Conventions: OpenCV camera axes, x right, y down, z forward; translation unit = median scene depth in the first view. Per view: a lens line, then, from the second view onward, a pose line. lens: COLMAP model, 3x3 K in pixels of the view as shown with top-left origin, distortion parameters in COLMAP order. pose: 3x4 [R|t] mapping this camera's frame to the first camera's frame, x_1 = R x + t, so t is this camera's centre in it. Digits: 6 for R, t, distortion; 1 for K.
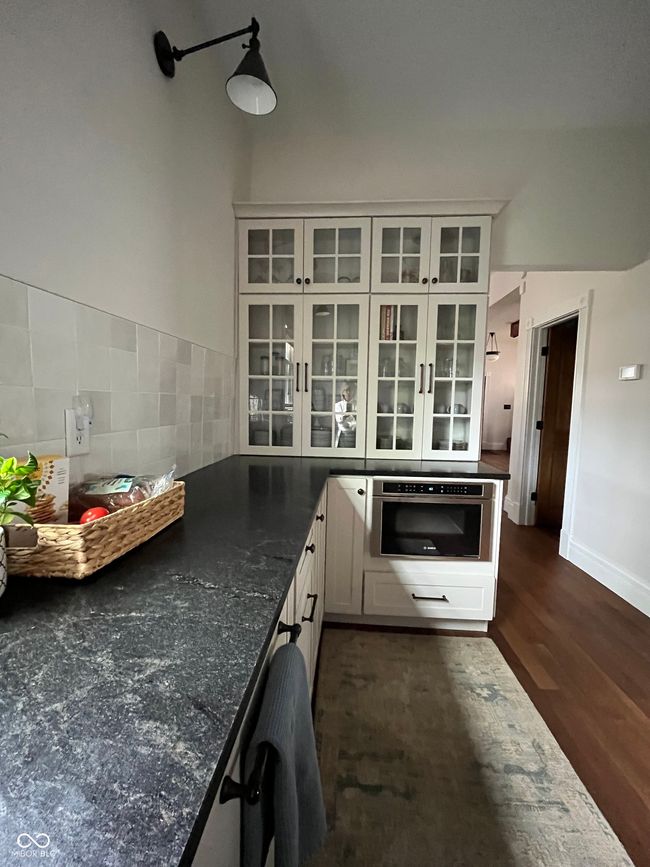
lens RADIAL K [[353.4, 0, 327.7], [0, 353.4, 433.3], [0, 0, 1]] dist [-0.000704, 0.000662]
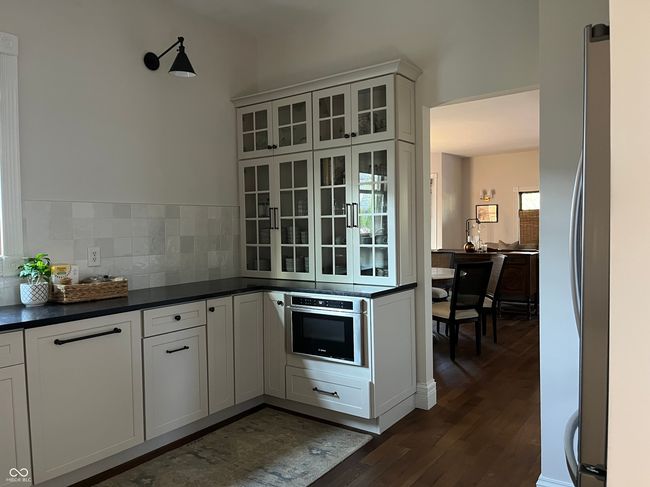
lens RADIAL K [[494.4, 0, 325.3], [0, 494.4, 243.2], [0, 0, 1]] dist [0.049213, -0.079222]
pose [[0.844527, -0.016628, -0.535255, 1.215072], [-0.014401, 0.998451, -0.053739, 0.034064], [0.535320, 0.053092, 0.842979, -0.500942]]
